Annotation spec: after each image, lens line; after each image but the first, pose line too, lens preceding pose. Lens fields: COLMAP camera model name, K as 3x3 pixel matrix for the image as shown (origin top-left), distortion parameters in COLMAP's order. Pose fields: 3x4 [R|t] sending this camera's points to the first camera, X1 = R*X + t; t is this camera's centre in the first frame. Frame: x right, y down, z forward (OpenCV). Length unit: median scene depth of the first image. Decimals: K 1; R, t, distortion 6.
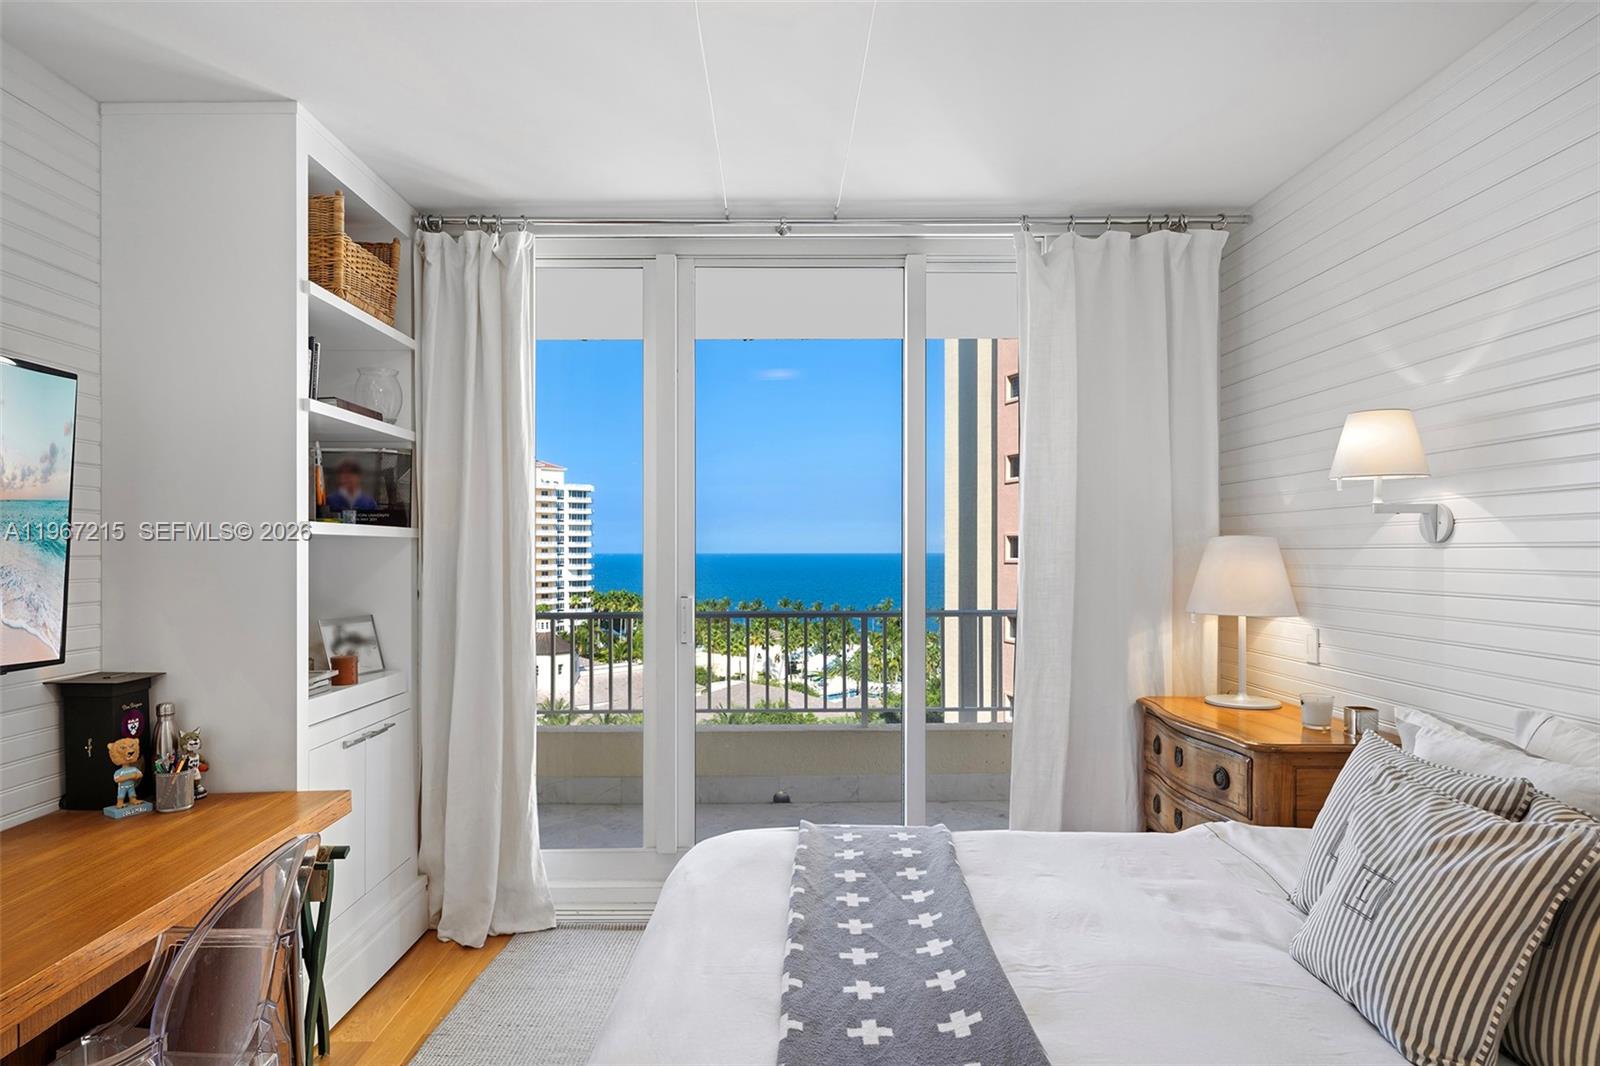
lens RADIAL K [[882.0, 0, 798.4], [0, 882.0, 544.0], [0, 0, 1]] dist [0.008835, 0.000710]
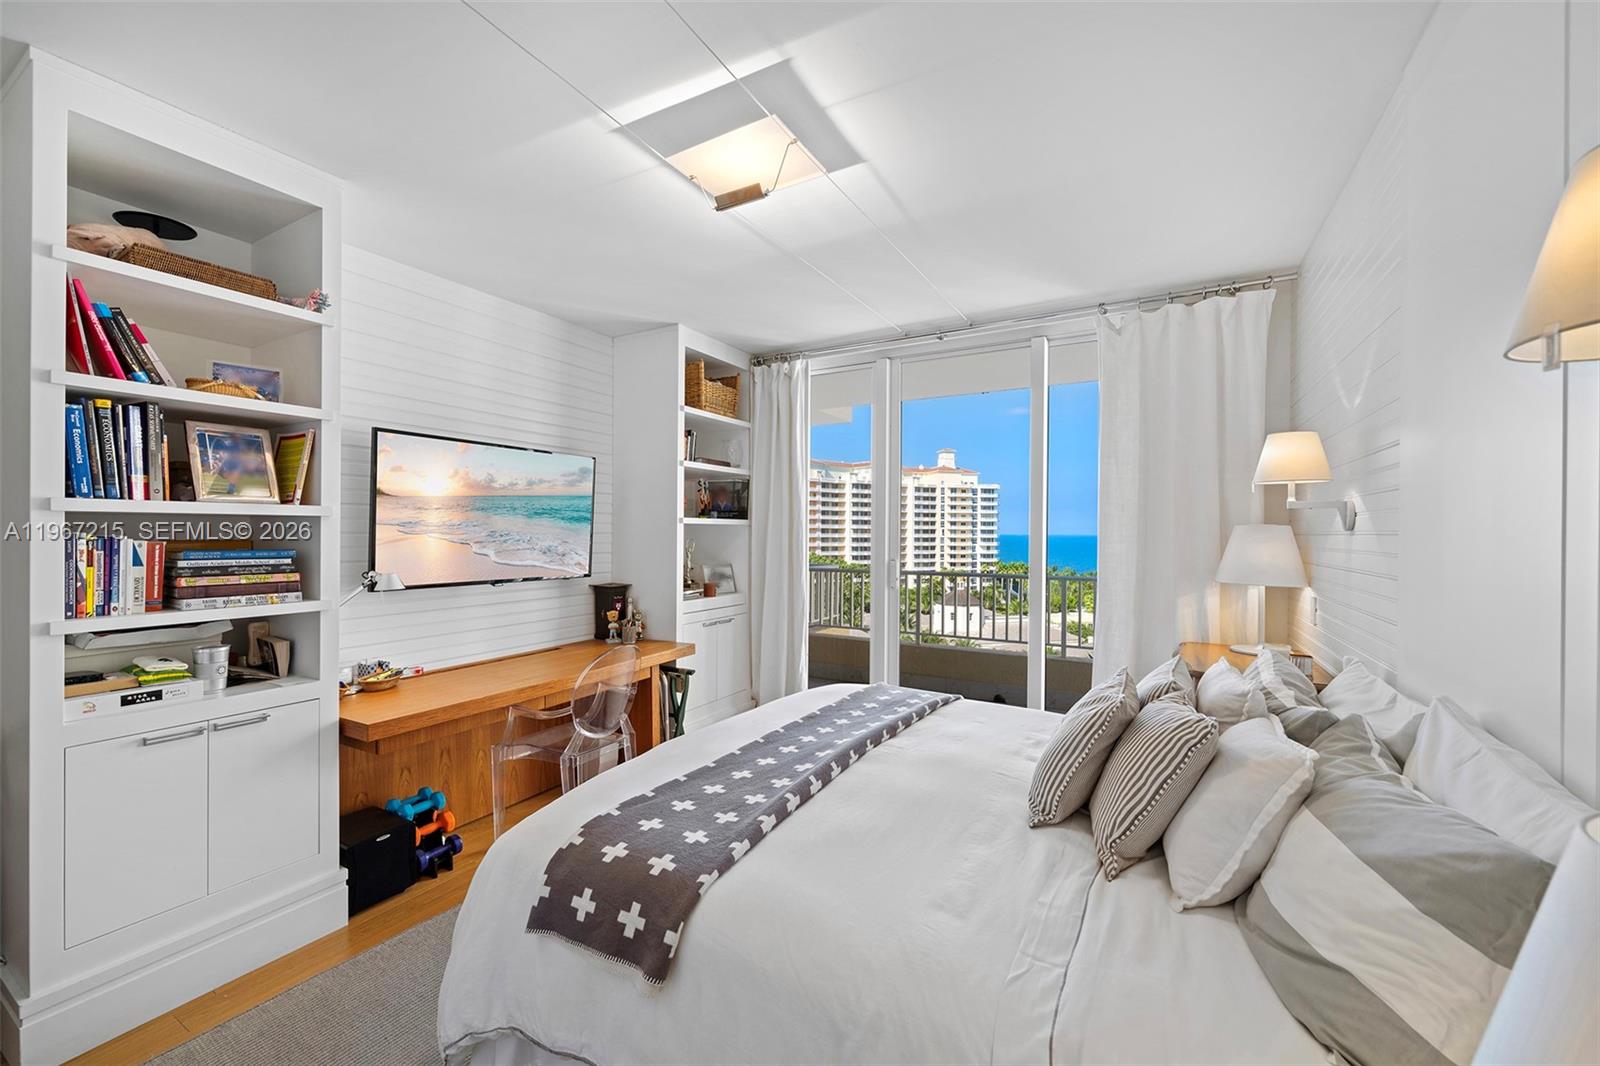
lens RADIAL K [[620.9, 0, 802.5], [0, 620.9, 531.5], [0, 0, 1]] dist [0.000022, 0.000238]
pose [[0.871902, 0.006757, -0.489634, 0.367489], [-0.004713, 0.999974, 0.005406, -0.001202], [0.489658, -0.002406, 0.871911, -0.143879]]
